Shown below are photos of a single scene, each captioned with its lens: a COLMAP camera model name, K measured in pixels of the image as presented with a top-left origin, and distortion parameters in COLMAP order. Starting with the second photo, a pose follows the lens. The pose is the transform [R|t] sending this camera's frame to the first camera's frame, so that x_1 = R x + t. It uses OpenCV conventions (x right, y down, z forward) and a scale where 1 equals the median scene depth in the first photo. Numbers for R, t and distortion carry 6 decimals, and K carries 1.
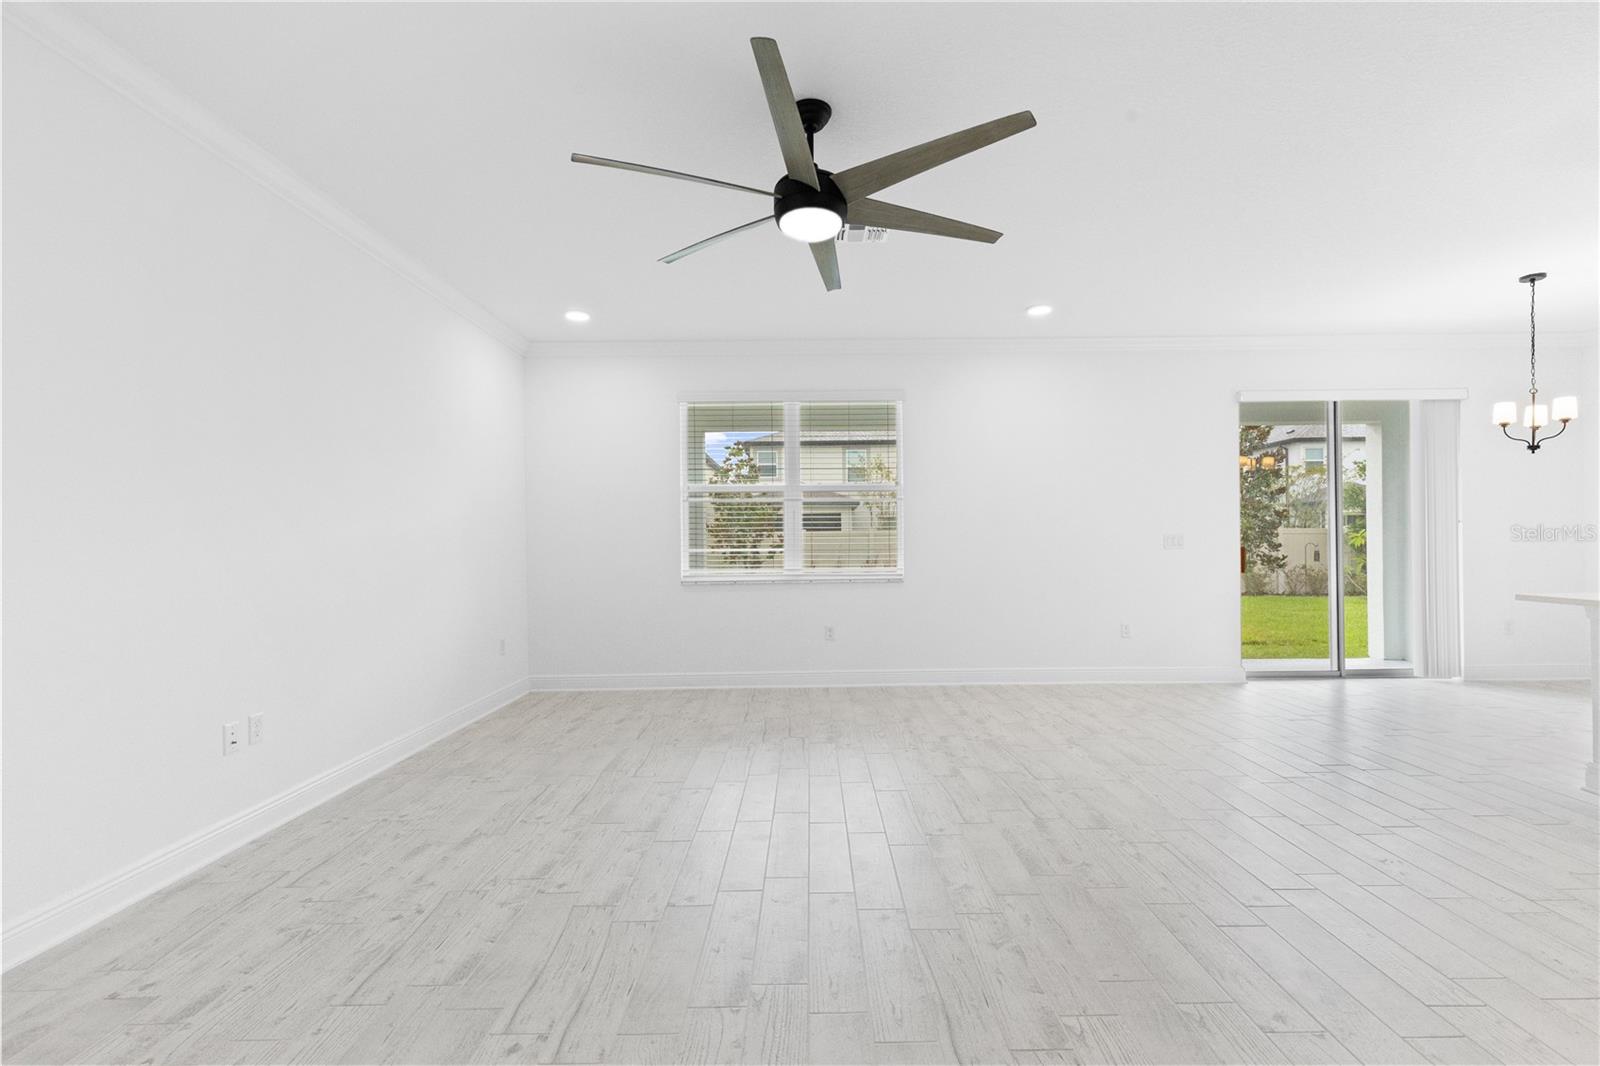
lens RADIAL K [[718.3, 0, 809.0], [0, 718.3, 540.0], [0, 0, 1]] dist [0.007922, -0.000756]
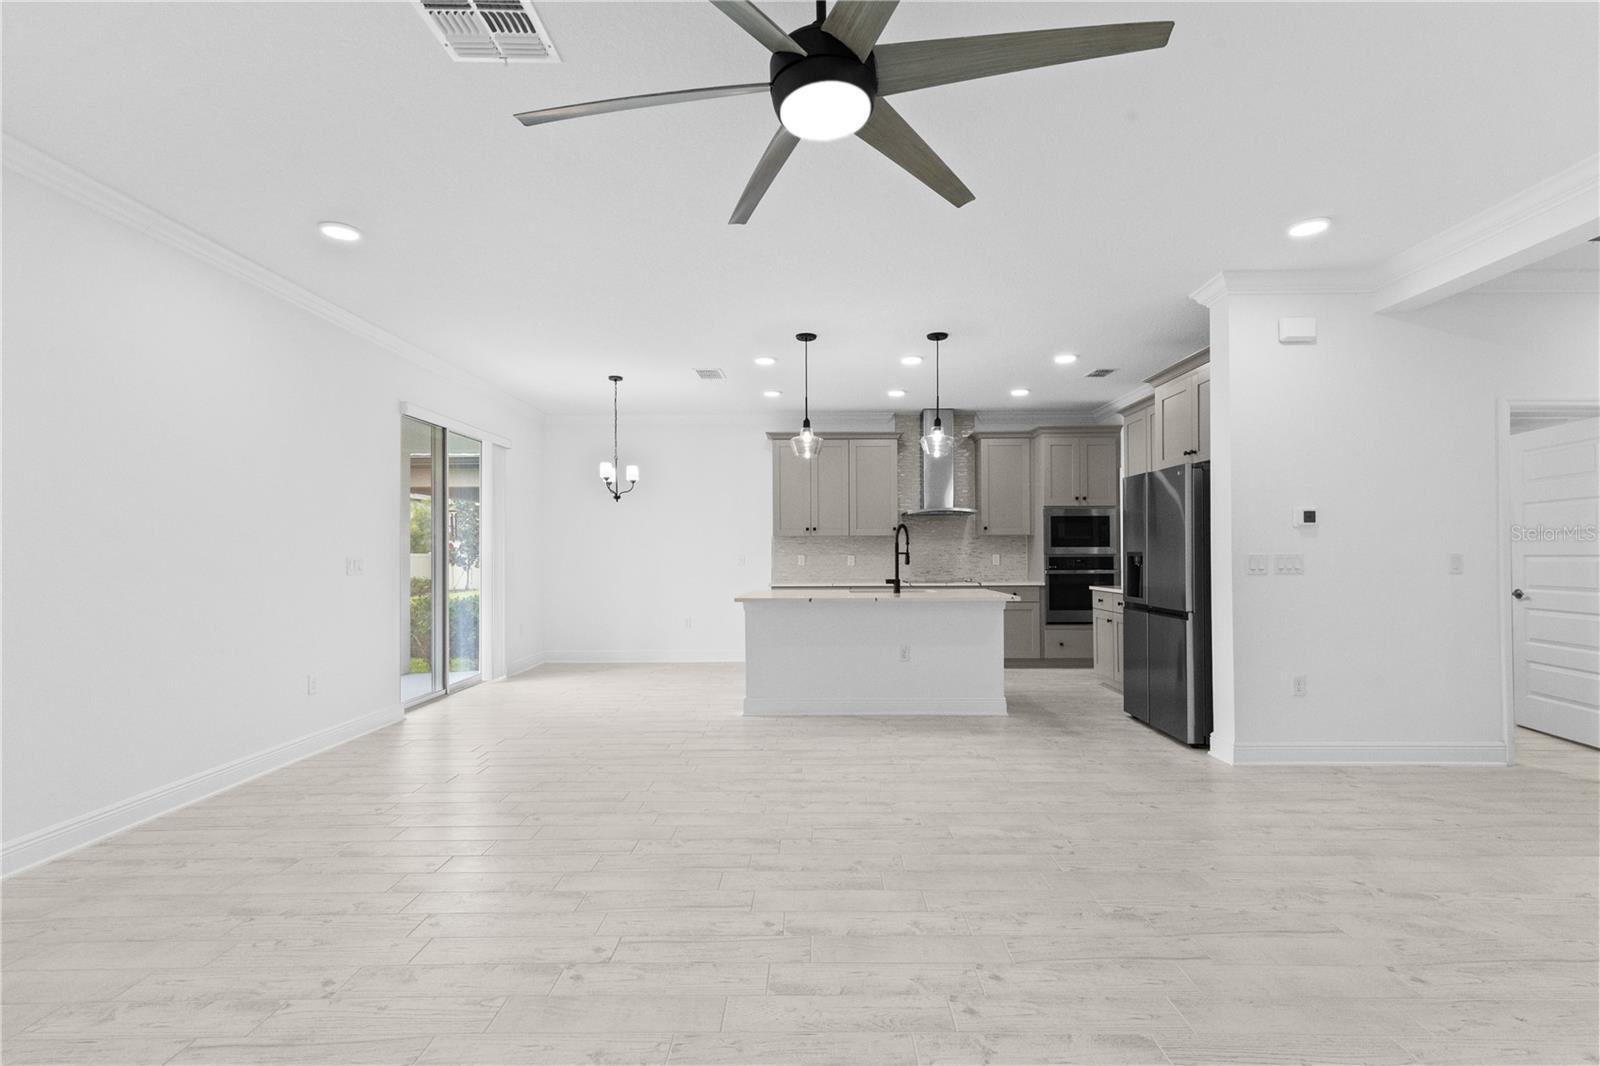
lens RADIAL K [[722.5, 0, 815.4], [0, 722.5, 545.7], [0, 0, 1]] dist [0.013059, -0.001892]
pose [[0.000864, 0.019906, 0.999801, -0.530741], [0.001359, 0.999801, -0.019907, -0.005939], [-0.999999, 0.001376, 0.000837, 0.780936]]
